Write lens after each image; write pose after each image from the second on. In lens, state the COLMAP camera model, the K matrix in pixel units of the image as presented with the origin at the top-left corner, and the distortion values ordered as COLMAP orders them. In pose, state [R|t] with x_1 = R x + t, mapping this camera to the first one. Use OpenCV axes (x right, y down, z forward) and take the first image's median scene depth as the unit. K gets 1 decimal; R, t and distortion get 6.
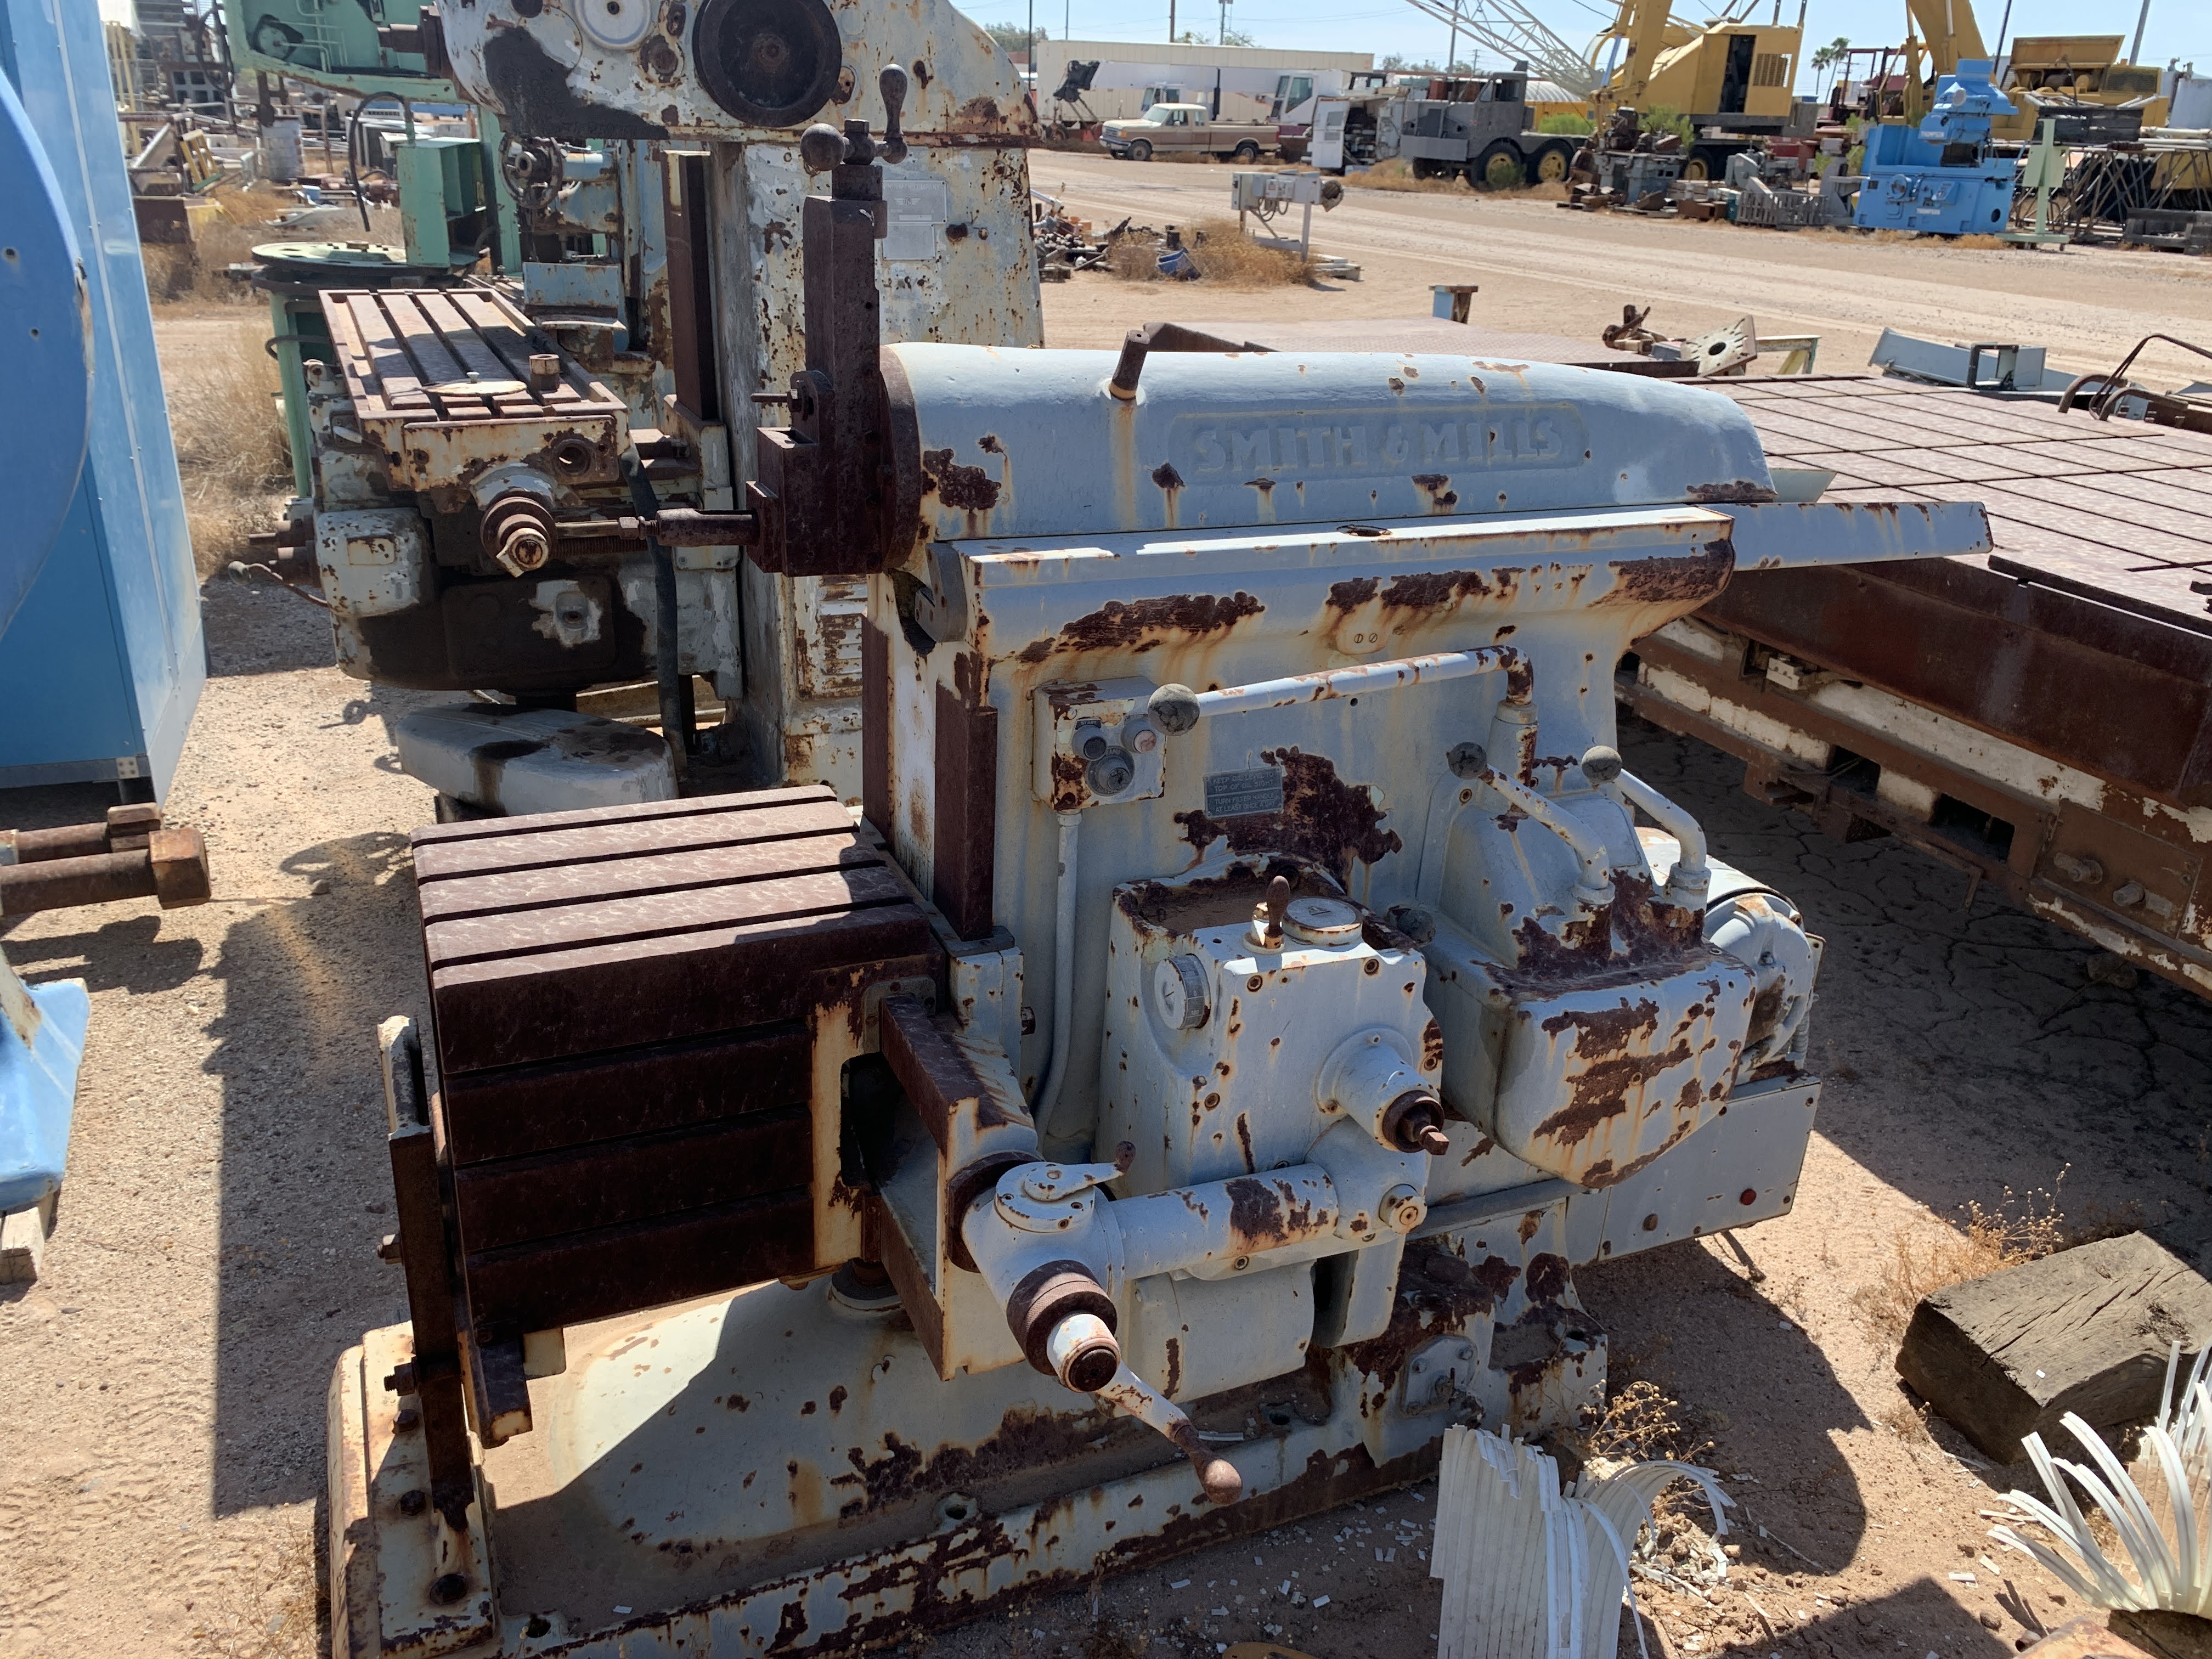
lens RADIAL K [[1724.6, 0, 1121.4], [0, 1724.6, 824.9], [0, 0, 1]] dist [0.037008, -0.015647]
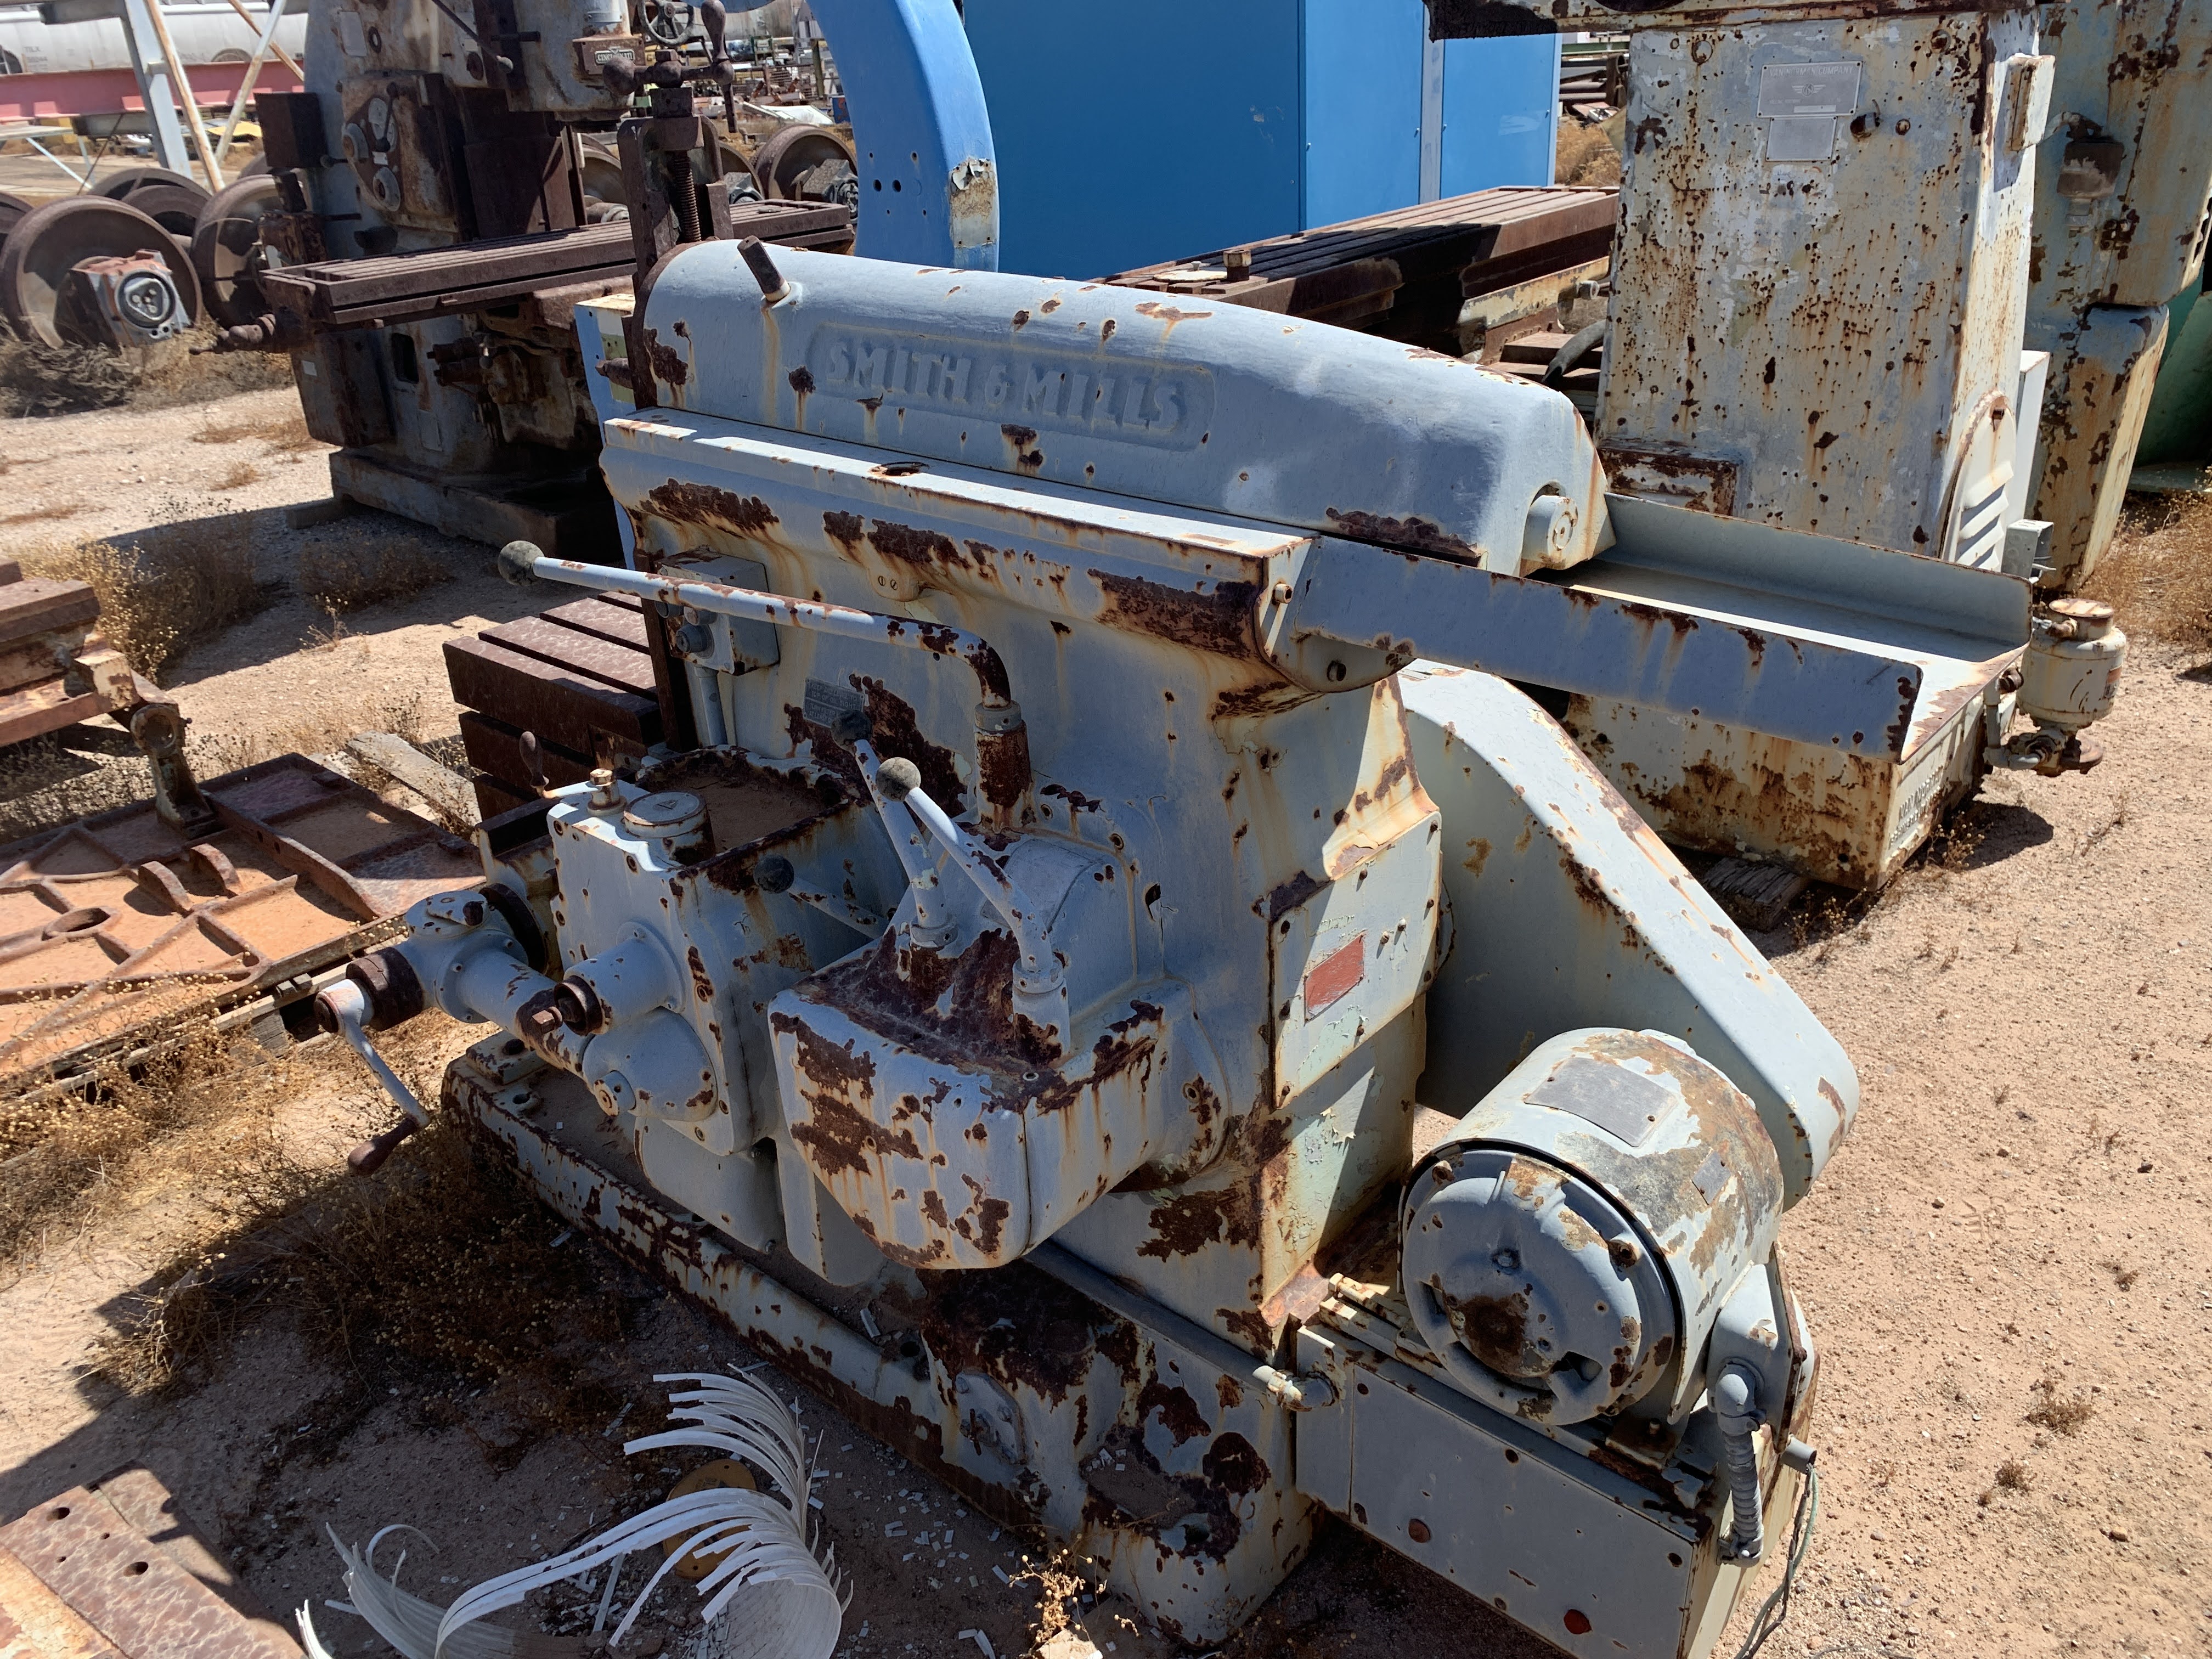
lens RADIAL K [[1724.6, 0, 1124.7], [0, 1724.6, 830.0], [0, 0, 1]] dist [0.037008, -0.015647]
pose [[0.429590, 0.335569, -0.838359, 0.970044], [-0.285045, 0.931316, 0.226715, -0.219141], [0.856856, 0.141576, 0.495736, 0.623280]]
